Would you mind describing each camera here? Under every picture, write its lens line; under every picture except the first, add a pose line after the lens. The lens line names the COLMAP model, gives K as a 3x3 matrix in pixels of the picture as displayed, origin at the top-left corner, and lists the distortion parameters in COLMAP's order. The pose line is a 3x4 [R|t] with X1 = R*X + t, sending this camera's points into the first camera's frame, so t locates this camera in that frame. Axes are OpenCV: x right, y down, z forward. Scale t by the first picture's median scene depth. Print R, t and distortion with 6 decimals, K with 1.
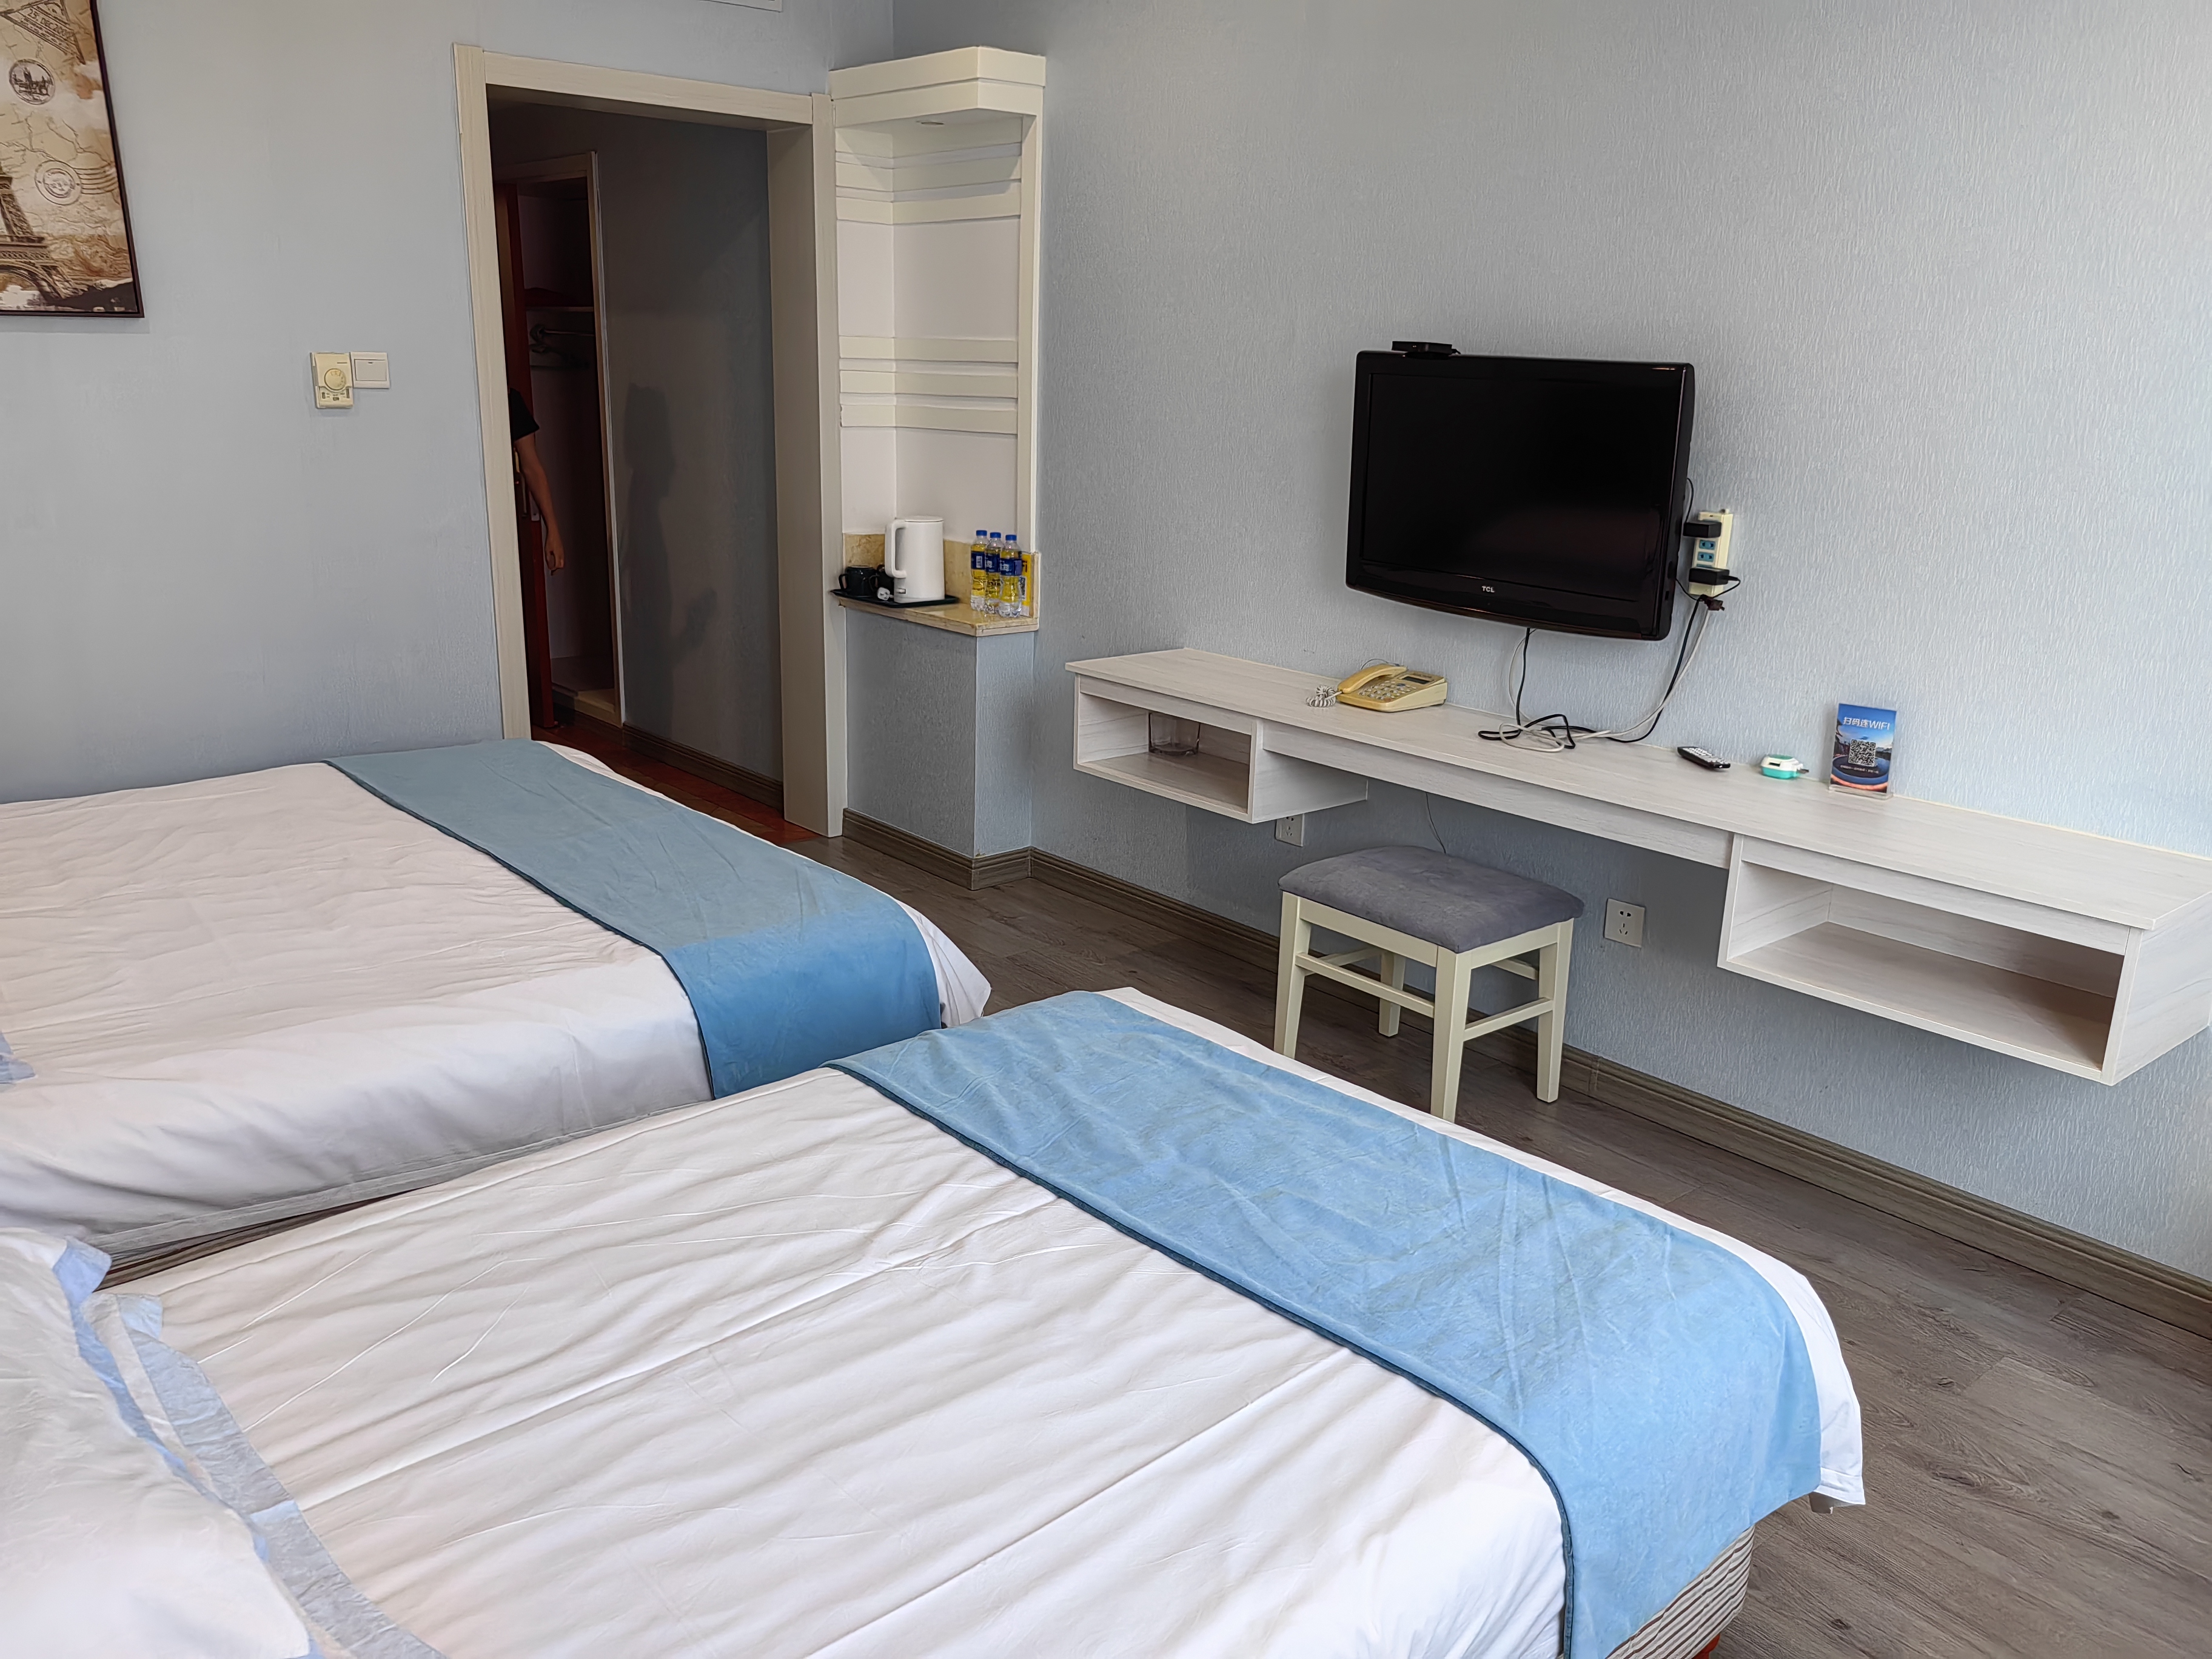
lens RADIAL K [[1697.2, 0, 1096.1], [0, 1697.2, 826.9], [0, 0, 1]] dist [0.024984, 0.000089]
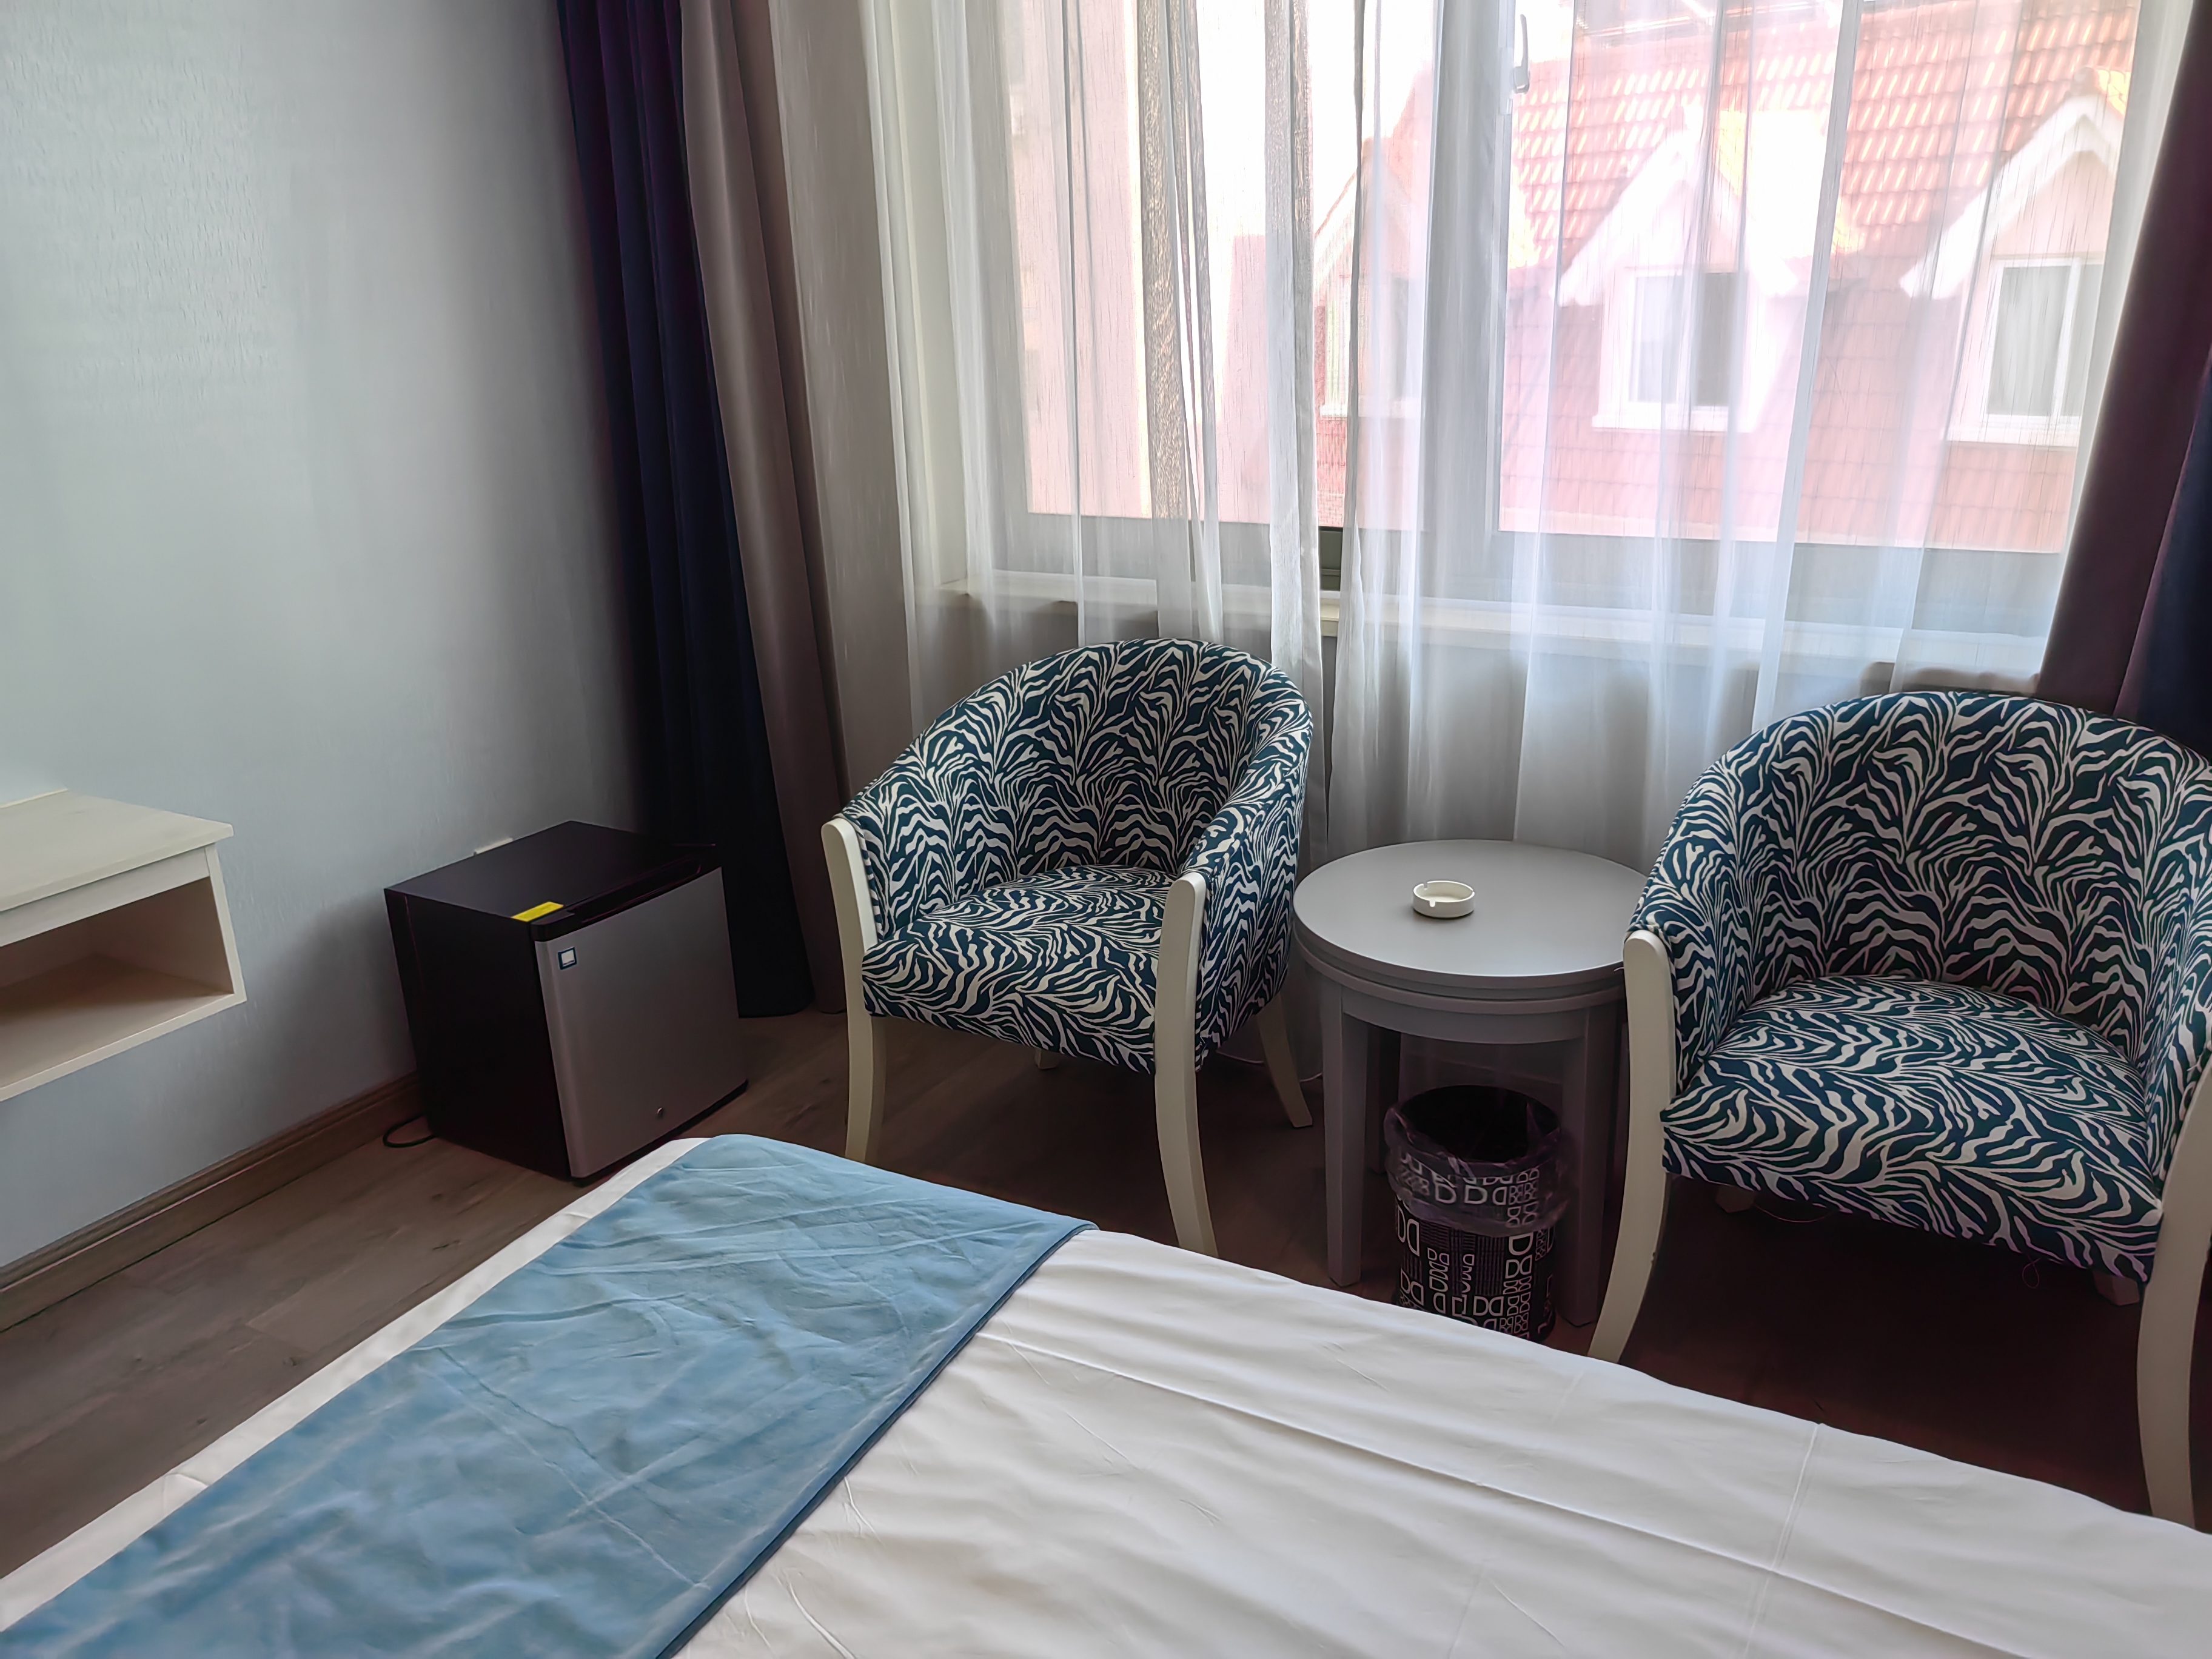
lens RADIAL K [[1697.2, 0, 1096.1], [0, 1697.2, 826.9], [0, 0, 1]] dist [0.024984, 0.000089]
pose [[-0.323492, -0.309057, 0.894336, -0.495159], [0.285914, 0.869051, 0.403737, -0.229699], [-0.902001, 0.386309, -0.192767, 0.827905]]
